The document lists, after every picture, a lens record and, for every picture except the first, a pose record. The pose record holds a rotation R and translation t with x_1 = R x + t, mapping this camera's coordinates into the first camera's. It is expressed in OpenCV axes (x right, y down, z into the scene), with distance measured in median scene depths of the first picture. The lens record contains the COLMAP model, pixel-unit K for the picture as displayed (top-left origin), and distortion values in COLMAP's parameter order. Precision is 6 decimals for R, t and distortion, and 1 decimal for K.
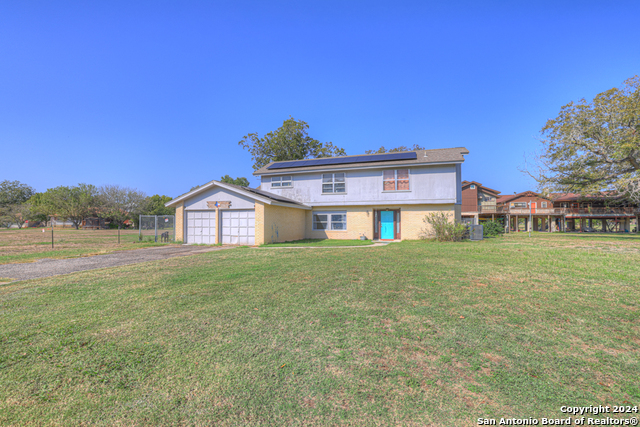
lens RADIAL K [[275.0, 0, 316.7], [0, 275.0, 213.0], [0, 0, 1]] dist [-0.027569, 0.006880]
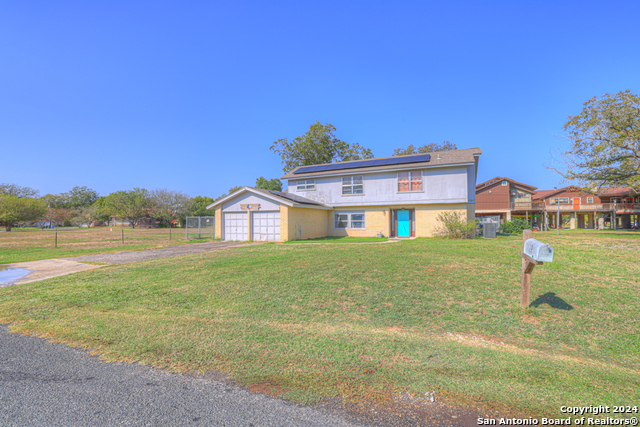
lens RADIAL K [[275.0, 0, 316.2], [0, 275.0, 212.0], [0, 0, 1]] dist [-0.027569, 0.006880]
pose [[0.991871, -0.010695, -0.126798, 0.057227], [0.011188, 0.999932, 0.003177, -0.007968], [0.126755, -0.004570, 0.991923, -0.101541]]
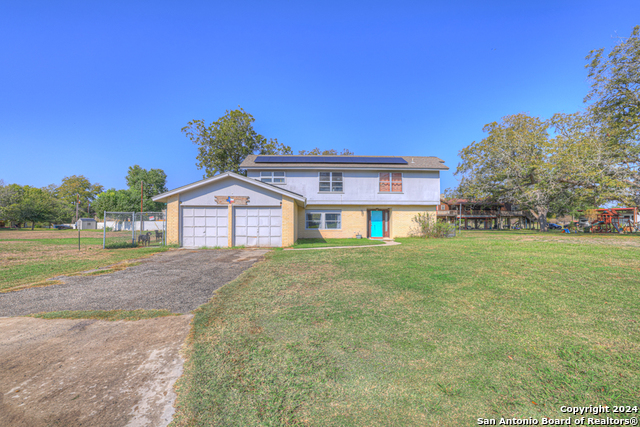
lens RADIAL K [[275.0, 0, 319.8], [0, 275.0, 209.4], [0, 0, 1]] dist [-0.027569, 0.006880]
pose [[0.933490, 0.017111, 0.358196, -0.334996], [-0.013270, 0.999825, -0.013179, 0.004758], [-0.358359, 0.007550, 0.933553, 0.086192]]
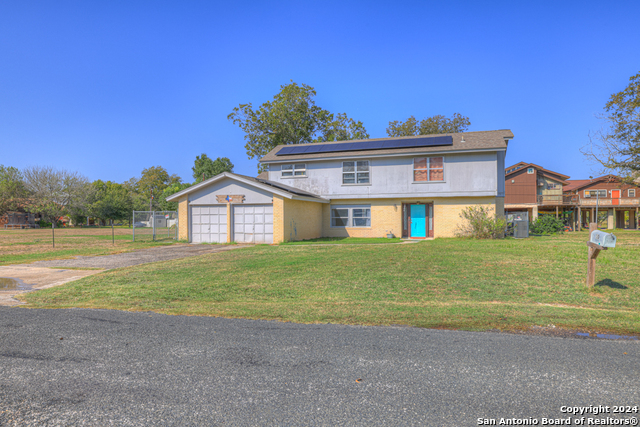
lens RADIAL K [[394.4, 0, 318.5], [0, 394.4, 209.8], [0, 0, 1]] dist [0.022006, -0.000289]
pose [[0.999981, -0.003807, 0.004865, -0.062048], [0.003733, 0.999877, 0.015236, -0.010751], [-0.004923, -0.015218, 0.999872, -0.239906]]
